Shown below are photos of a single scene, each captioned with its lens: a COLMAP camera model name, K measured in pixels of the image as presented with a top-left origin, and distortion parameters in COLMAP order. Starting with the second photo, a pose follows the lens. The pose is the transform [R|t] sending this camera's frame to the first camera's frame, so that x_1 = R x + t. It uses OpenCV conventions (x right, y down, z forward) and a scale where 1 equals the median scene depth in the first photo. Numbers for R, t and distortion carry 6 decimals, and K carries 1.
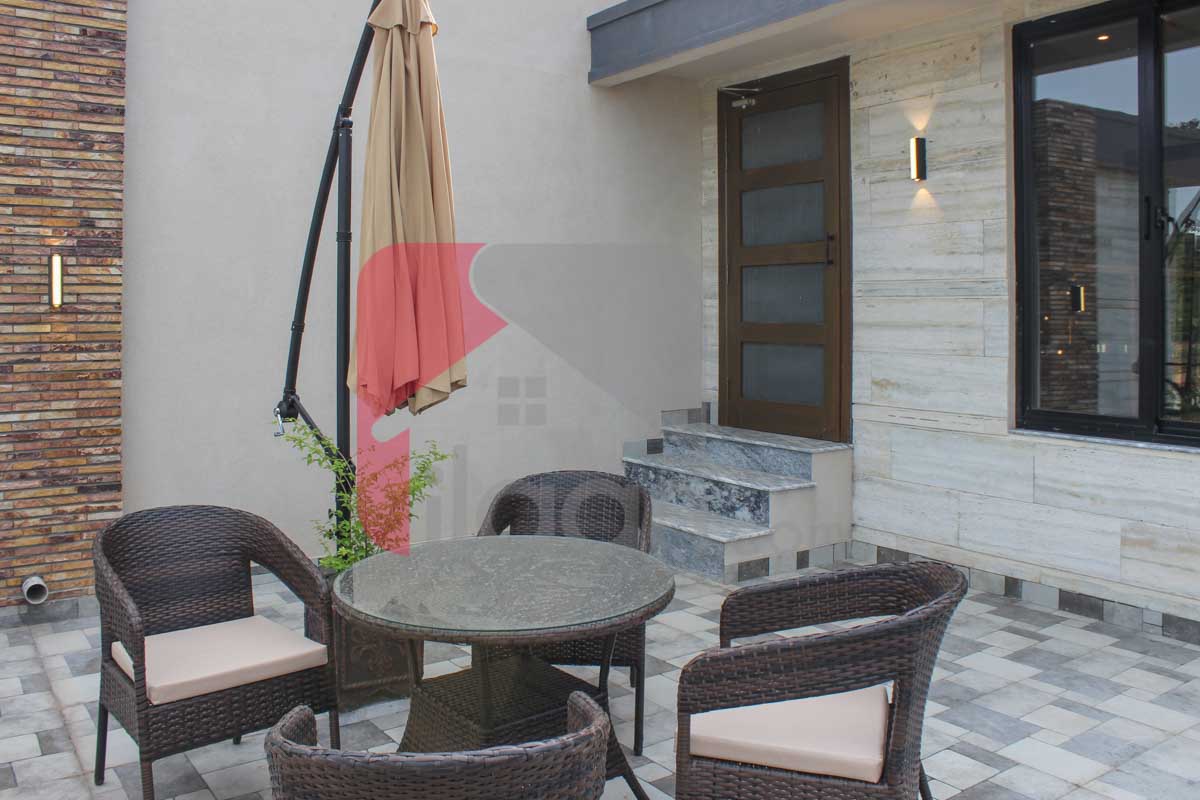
lens RADIAL K [[1050.6, 0, 616.5], [0, 1050.6, 384.0], [0, 0, 1]] dist [-0.152723, 0.127727]
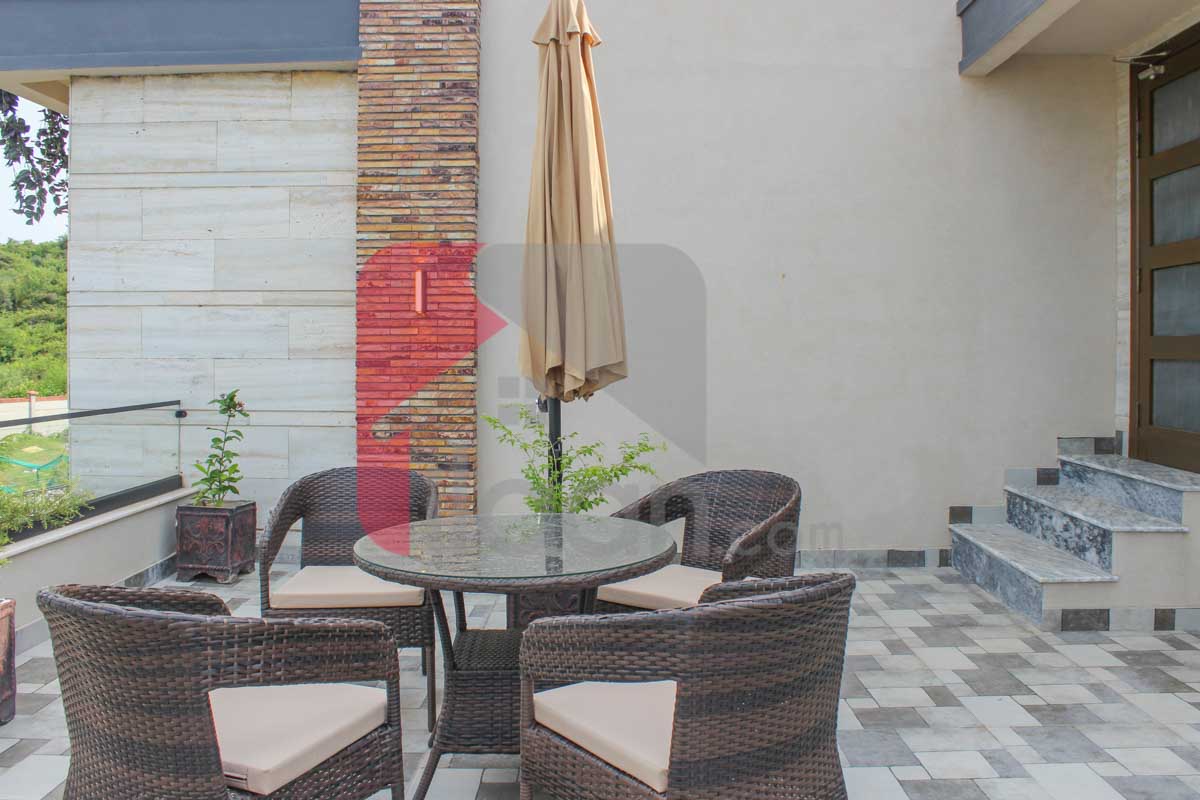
lens RADIAL K [[1050.6, 0, 601.0], [0, 1050.6, 437.6], [0, 0, 1]] dist [-0.152723, 0.127727]
pose [[0.805325, 0.051505, -0.590593, 0.360585], [-0.043304, 0.998668, 0.028044, 0.027467], [0.591250, 0.002990, 0.806482, 0.115822]]
